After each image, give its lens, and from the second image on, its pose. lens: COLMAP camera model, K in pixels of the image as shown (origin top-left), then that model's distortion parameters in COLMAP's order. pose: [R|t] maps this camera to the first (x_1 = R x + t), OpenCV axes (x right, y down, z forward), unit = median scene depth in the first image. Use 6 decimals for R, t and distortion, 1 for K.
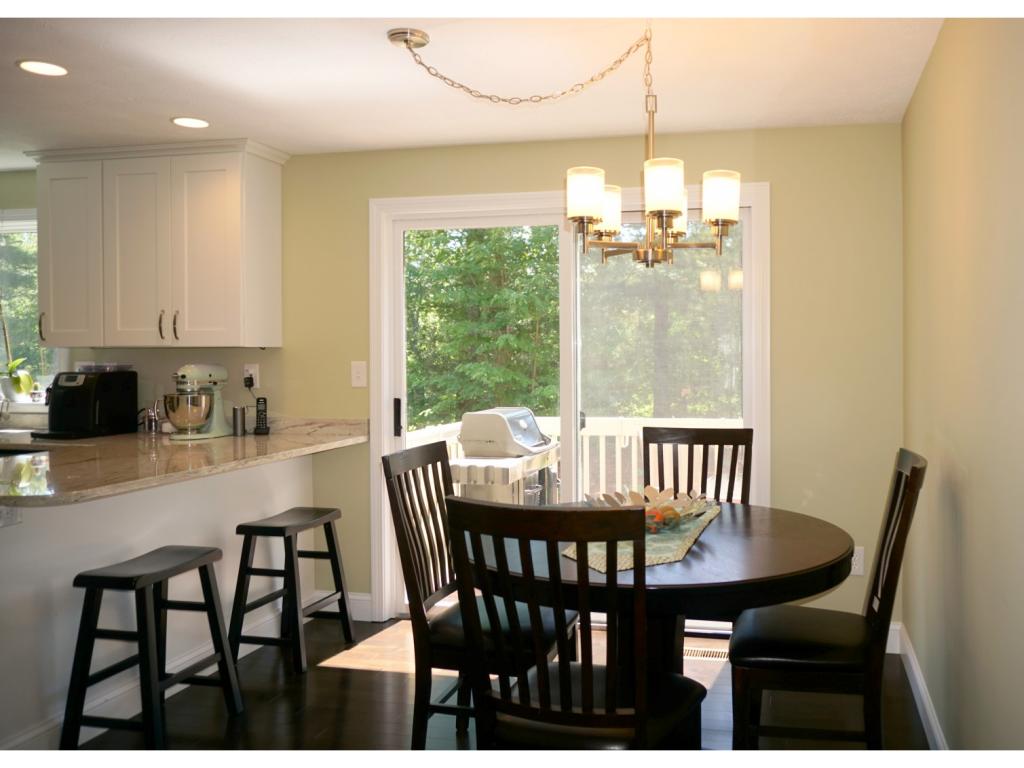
lens RADIAL K [[808.9, 0, 540.1], [0, 808.9, 360.3], [0, 0, 1]] dist [-0.006941, -0.001731]
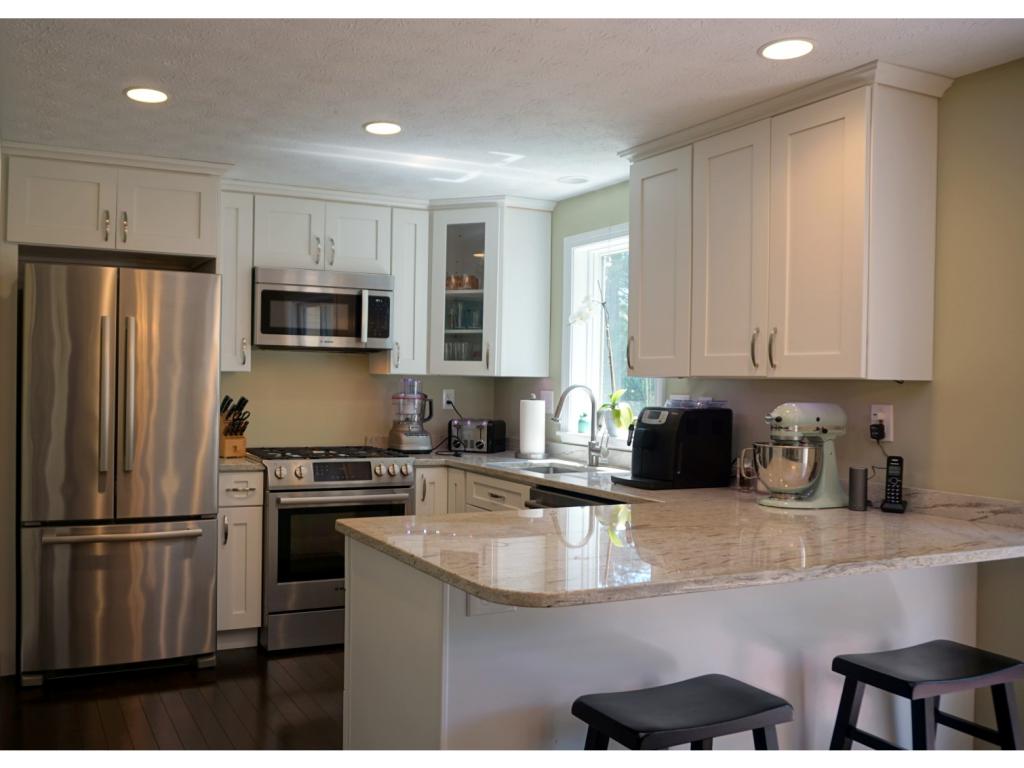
lens RADIAL K [[828.5, 0, 455.4], [0, 828.5, 391.9], [0, 0, 1]] dist [-0.061220, 0.054881]
pose [[0.645924, 0.024295, -0.763015, -0.068388], [-0.027604, 0.999583, 0.008460, -0.002420], [0.762902, 0.015598, 0.646326, 0.296205]]
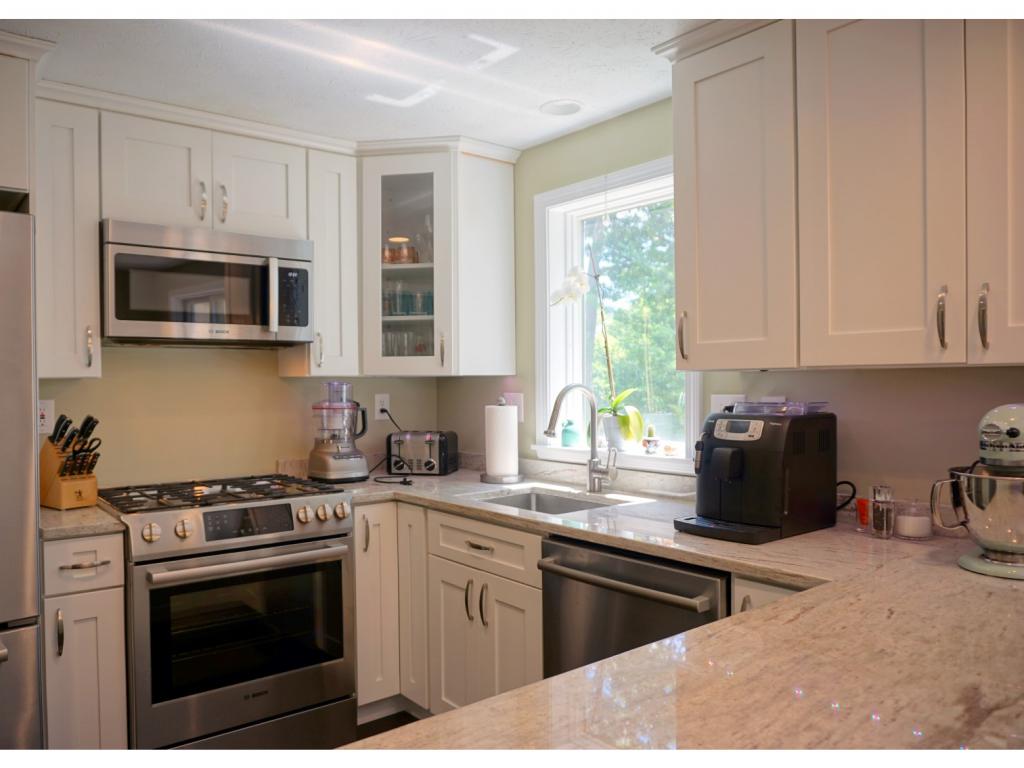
lens RADIAL K [[731.7, 0, 474.9], [0, 731.7, 390.8], [0, 0, 1]] dist [-0.035099, -0.001523]
pose [[0.776003, 0.004063, -0.630716, -0.403085], [-0.000518, 0.999983, 0.005804, -0.004527], [0.630729, -0.004177, 0.775992, 0.497046]]
